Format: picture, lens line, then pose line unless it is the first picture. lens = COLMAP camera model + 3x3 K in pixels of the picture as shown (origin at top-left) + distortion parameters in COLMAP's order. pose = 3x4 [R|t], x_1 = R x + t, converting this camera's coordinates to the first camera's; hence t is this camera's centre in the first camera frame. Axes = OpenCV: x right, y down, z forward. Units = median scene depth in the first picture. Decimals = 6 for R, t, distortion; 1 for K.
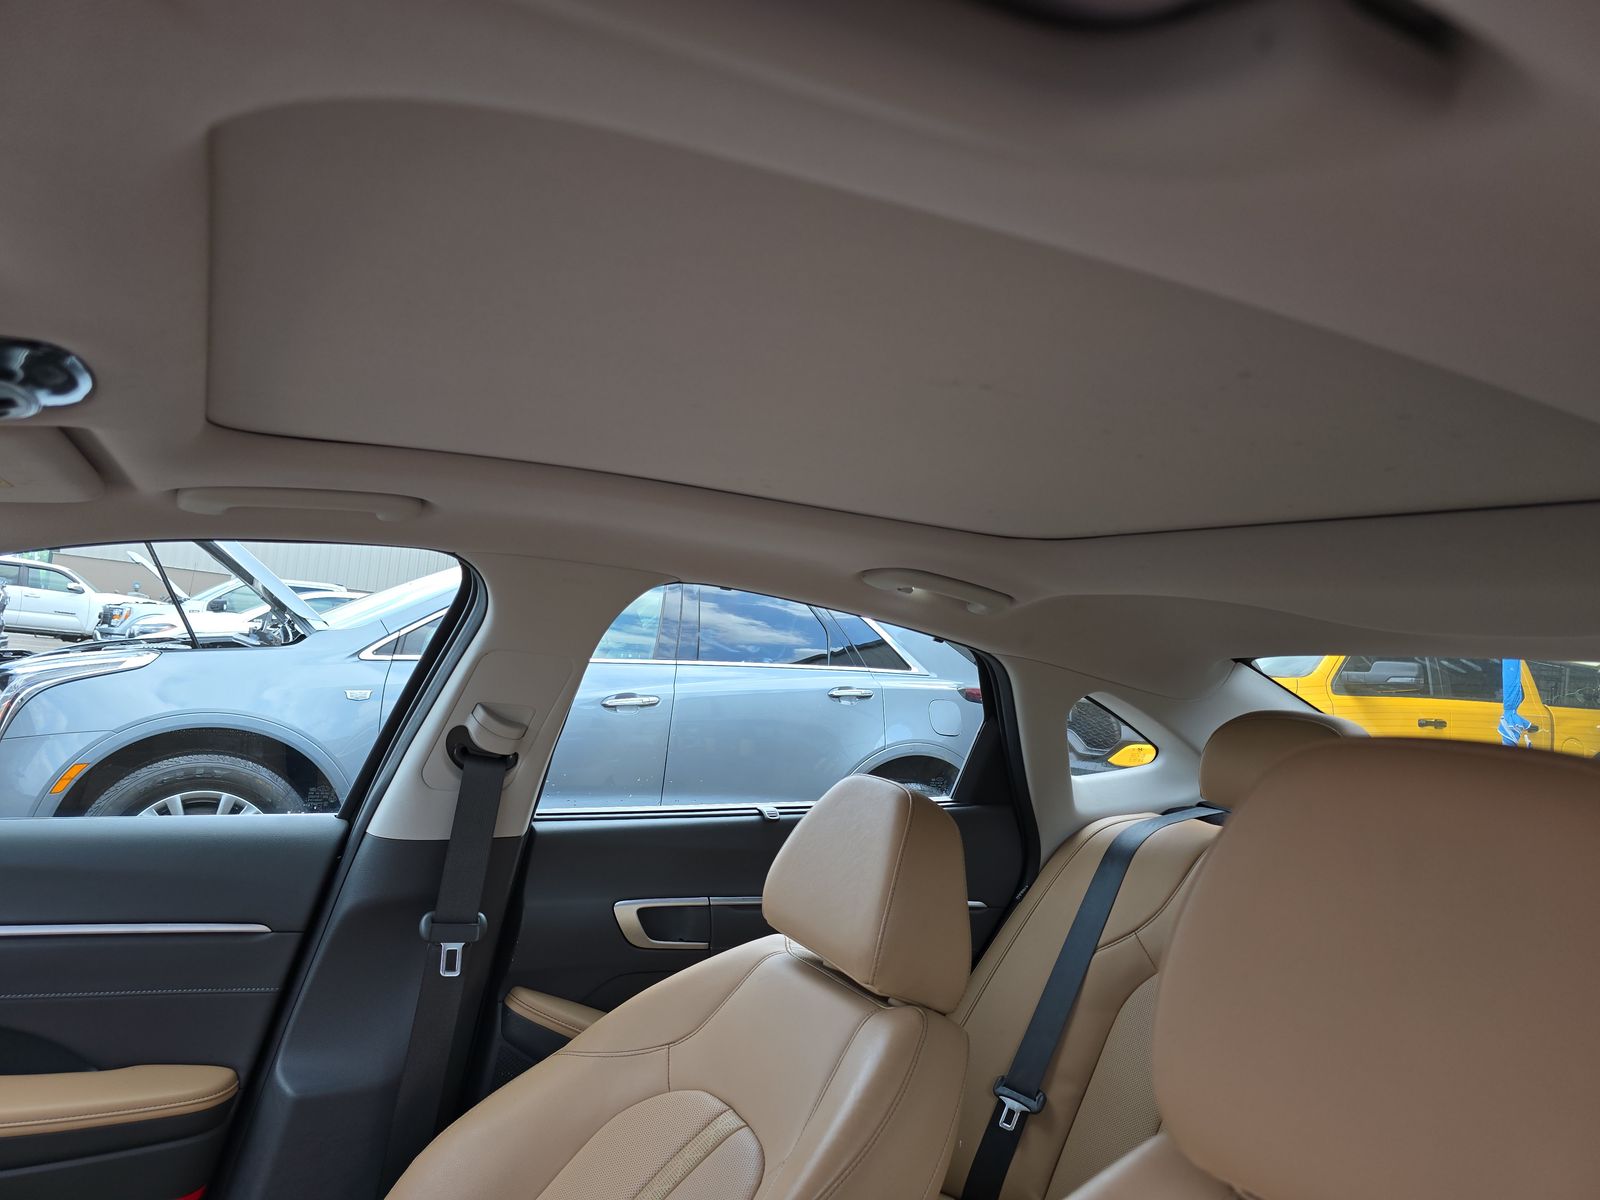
lens RADIAL K [[1094.3, 0, 836.3], [0, 1094.3, 598.8], [0, 0, 1]] dist [0.041934, -0.036832]
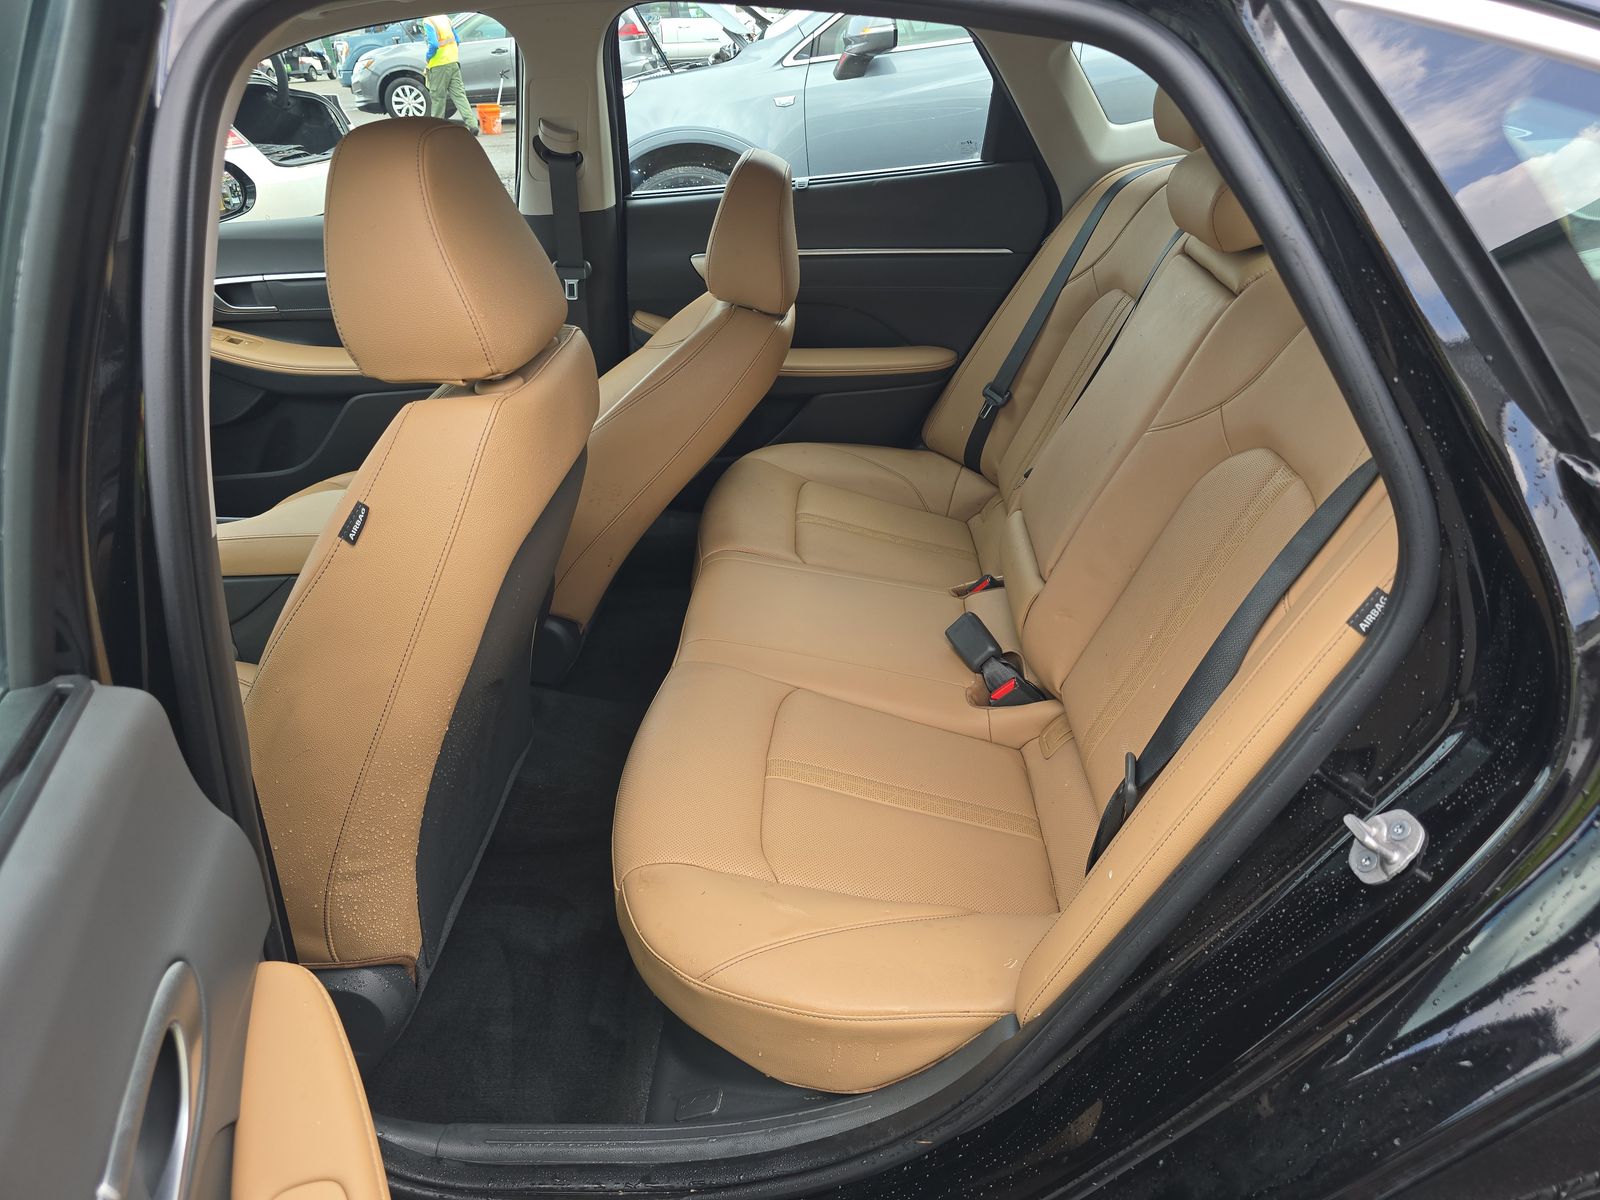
lens RADIAL K [[1094.3, 0, 802.8], [0, 1094.3, 608.2], [0, 0, 1]] dist [0.041934, -0.036832]
pose [[0.843427, 0.130613, -0.521125, 0.785573], [0.157406, 0.867352, 0.472147, 0.017913], [0.513667, -0.480250, 0.710989, -0.199444]]
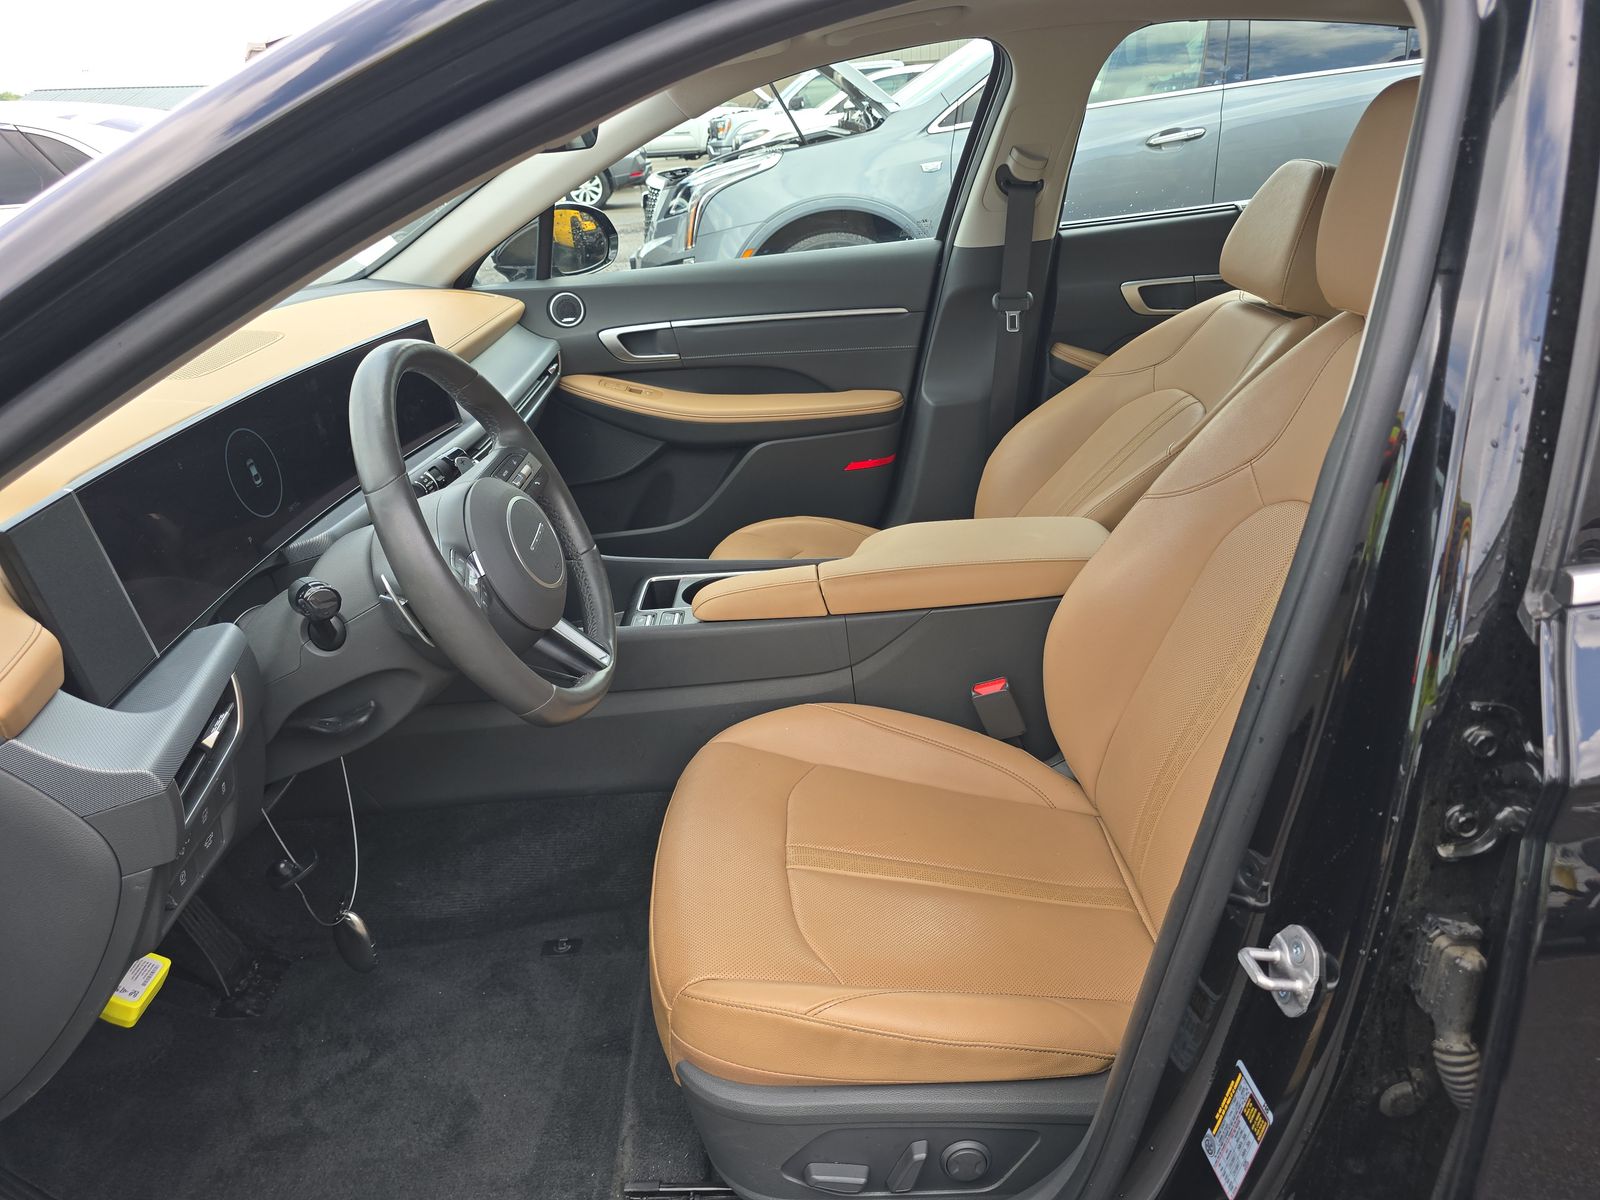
lens RADIAL K [[1094.3, 0, 806.8], [0, 1094.3, 611.0], [0, 0, 1]] dist [0.041934, -0.036832]
pose [[0.864311, 0.060961, -0.499250, 0.193490], [0.178727, 0.890616, 0.418162, -0.015962], [0.470132, -0.450652, 0.758874, -0.487848]]
